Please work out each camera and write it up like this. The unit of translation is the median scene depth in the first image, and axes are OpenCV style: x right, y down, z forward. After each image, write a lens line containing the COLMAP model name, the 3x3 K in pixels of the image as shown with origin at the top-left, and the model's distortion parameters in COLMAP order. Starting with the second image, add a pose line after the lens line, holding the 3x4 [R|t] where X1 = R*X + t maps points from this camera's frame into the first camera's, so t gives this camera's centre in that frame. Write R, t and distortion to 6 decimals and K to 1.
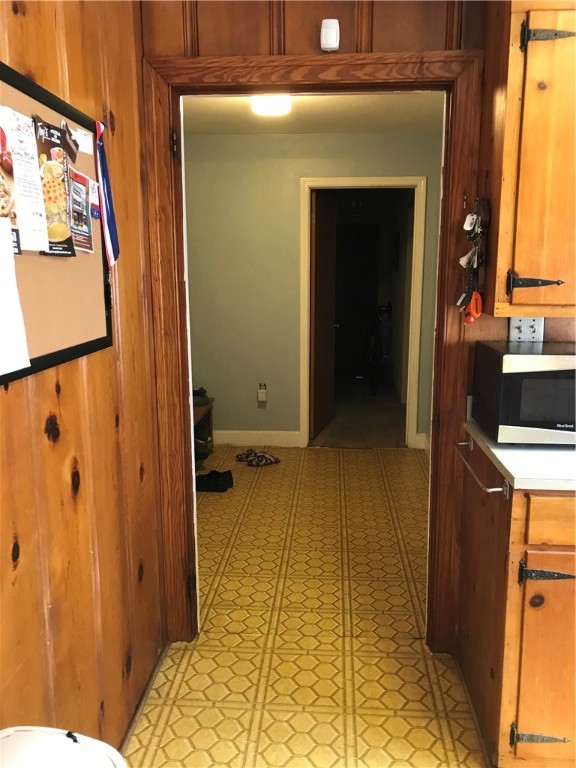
lens RADIAL K [[634.6, 0, 288.0], [0, 634.6, 384.0], [0, 0, 1]] dist [0.064944, -0.074066]
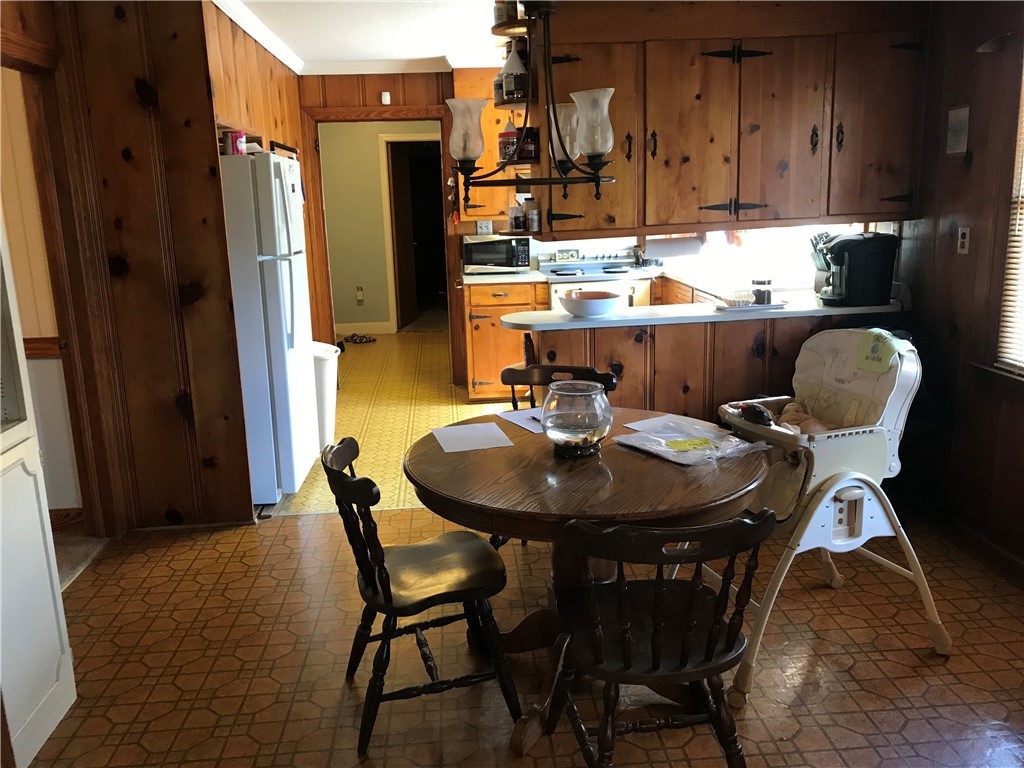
lens RADIAL K [[846.1, 0, 510.2], [0, 846.1, 372.0], [0, 0, 1]] dist [0.064944, -0.074066]
pose [[0.987475, -0.058580, 0.146495, 0.001341], [0.054083, 0.997941, 0.034492, 0.333646], [-0.148213, -0.026137, 0.988610, -2.027164]]
